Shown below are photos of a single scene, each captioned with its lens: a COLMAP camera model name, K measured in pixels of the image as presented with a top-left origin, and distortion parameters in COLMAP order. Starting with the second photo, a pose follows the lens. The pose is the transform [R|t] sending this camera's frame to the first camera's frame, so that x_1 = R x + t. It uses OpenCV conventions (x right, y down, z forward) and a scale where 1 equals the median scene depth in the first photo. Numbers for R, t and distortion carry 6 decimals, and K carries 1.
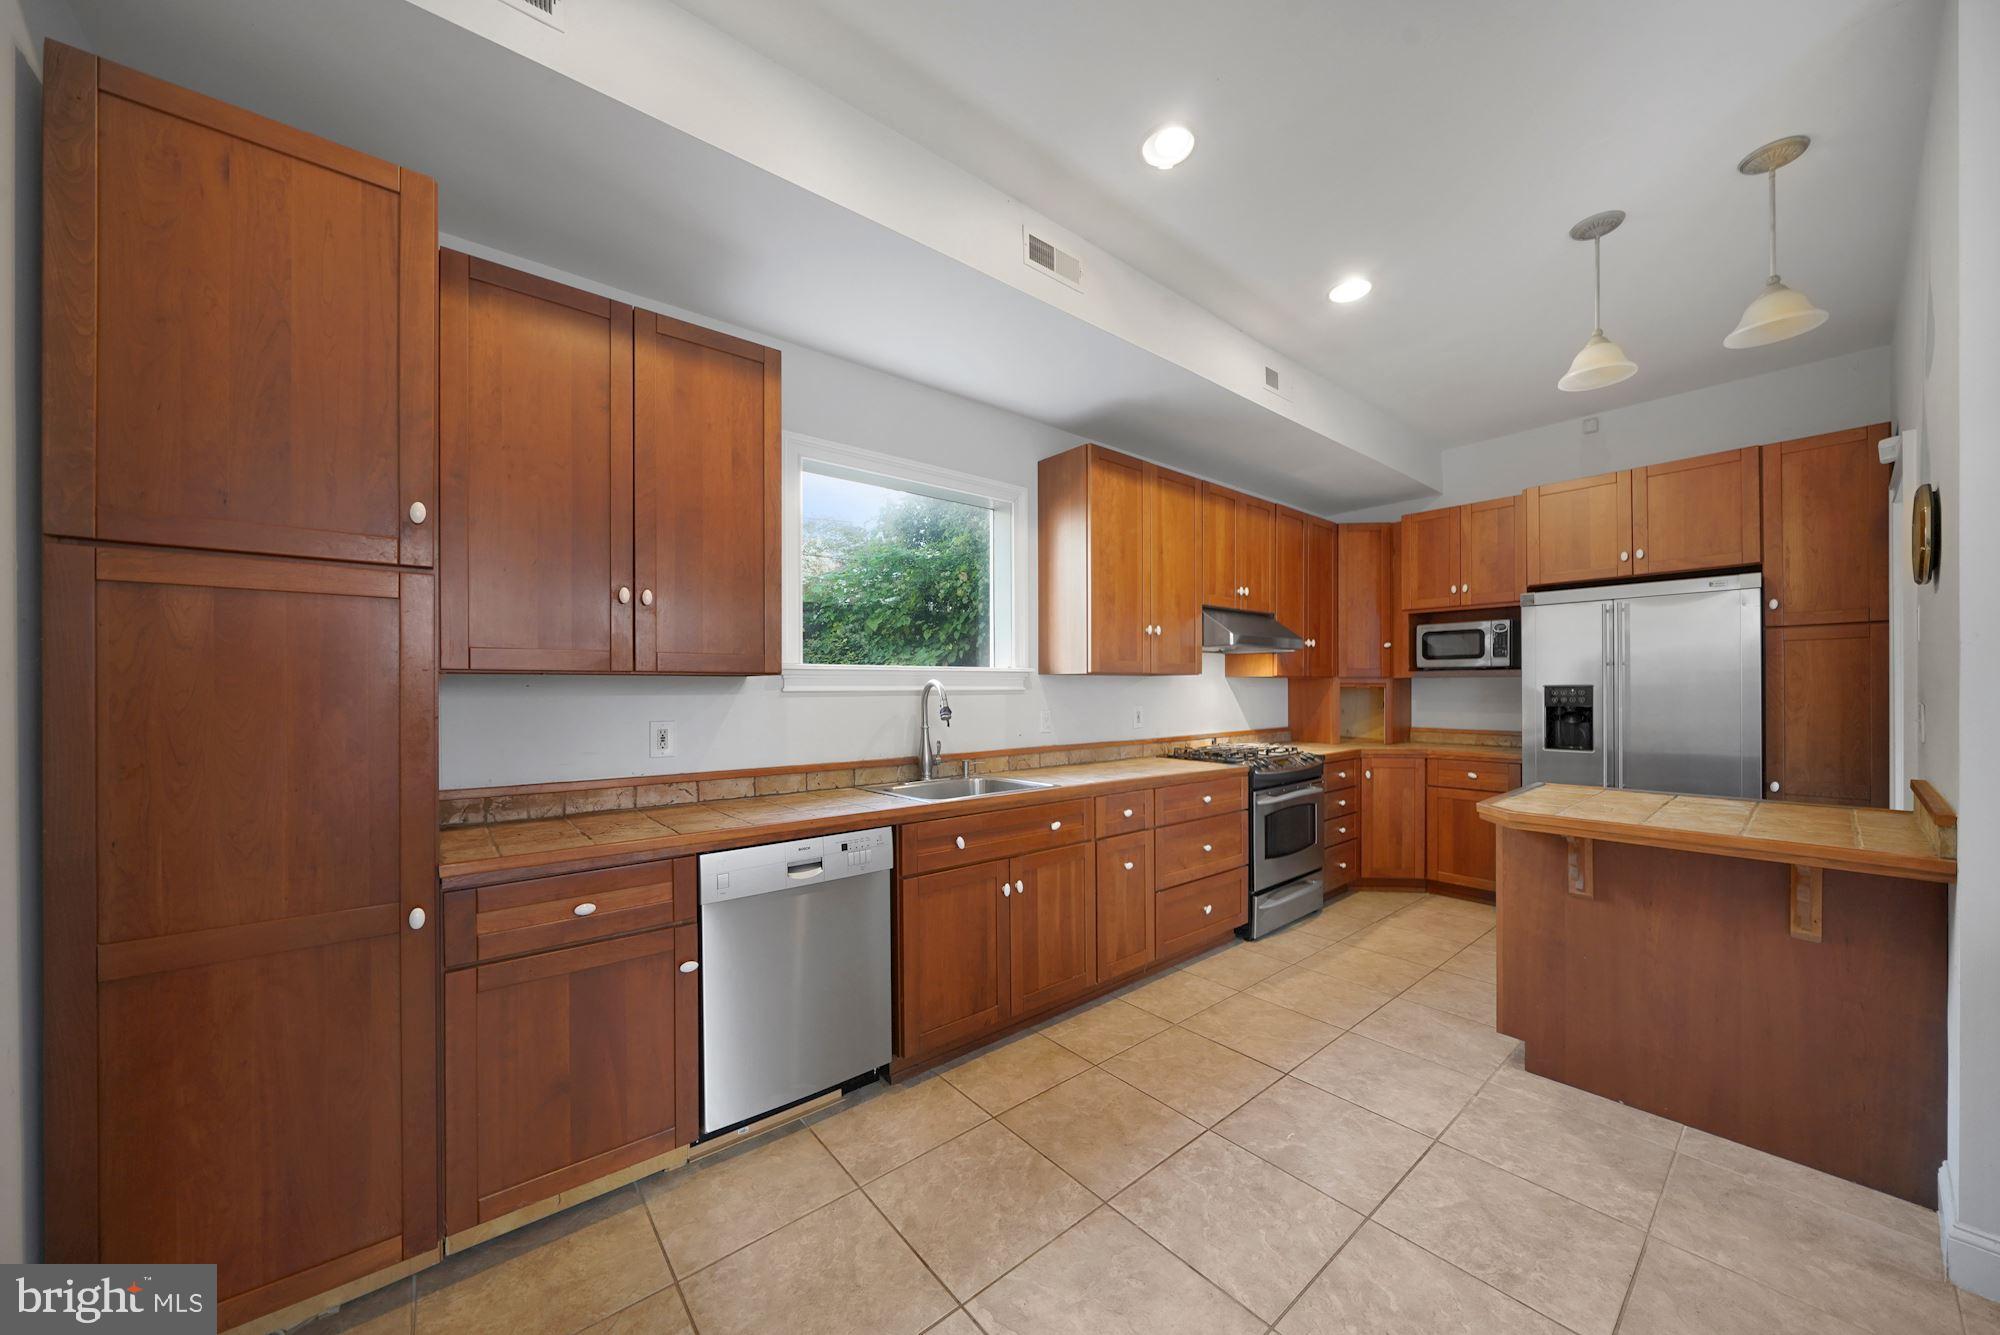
lens RADIAL K [[697.8, 0, 997.7], [0, 697.8, 686.1], [0, 0, 1]] dist [-0.001710, 0.000079]
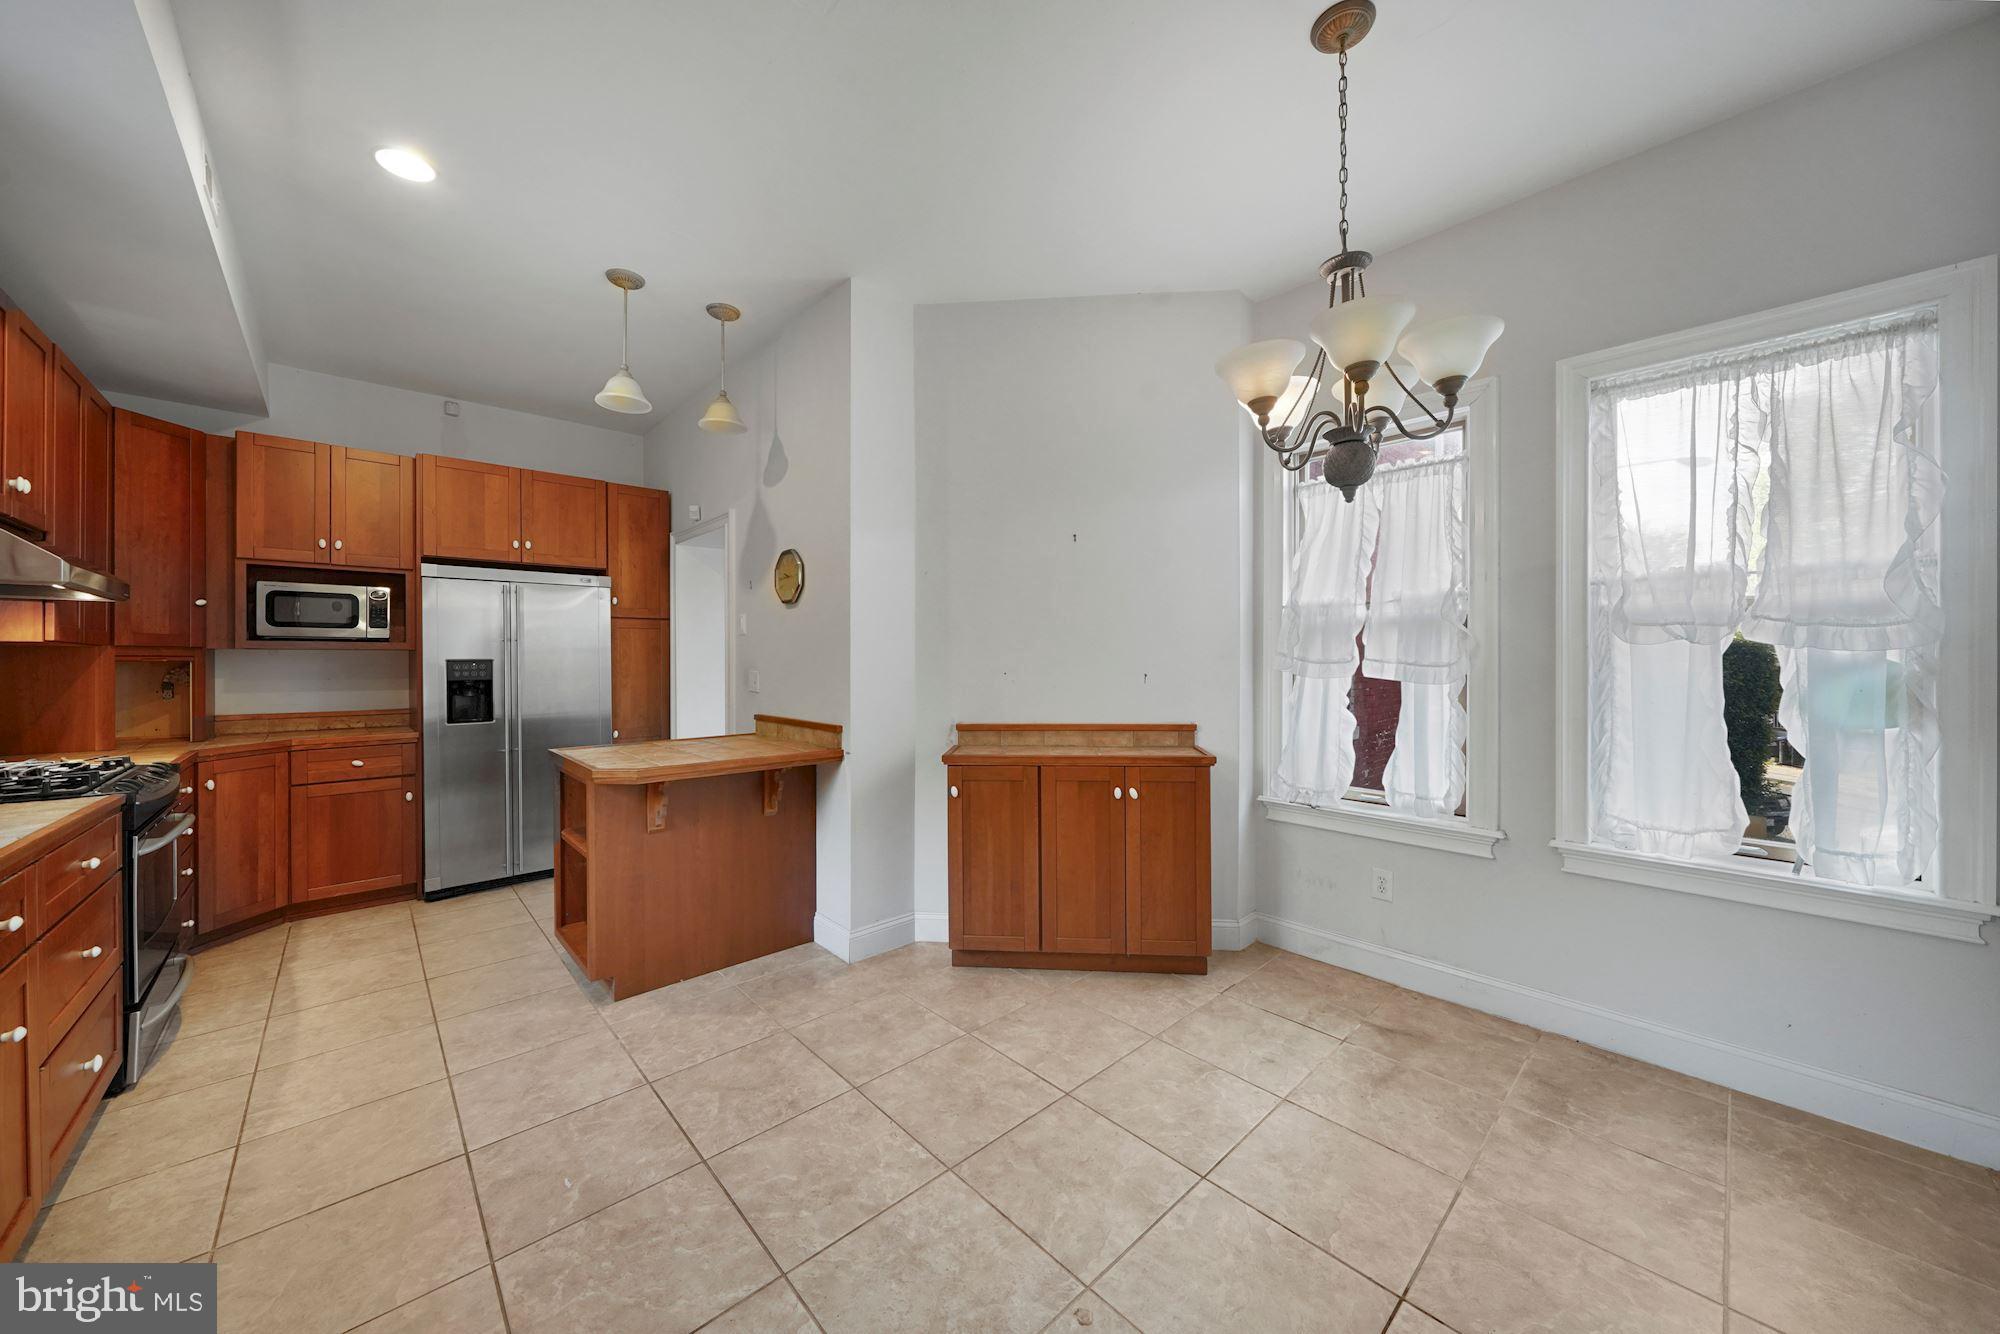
lens RADIAL K [[697.8, 0, 999.1], [0, 697.8, 659.0], [0, 0, 1]] dist [-0.001710, 0.000079]
pose [[-0.060343, 0.006251, 0.998158, -0.260890], [-0.000408, 0.999980, -0.006288, 0.004175], [-0.998178, -0.000786, -0.060339, 0.290509]]
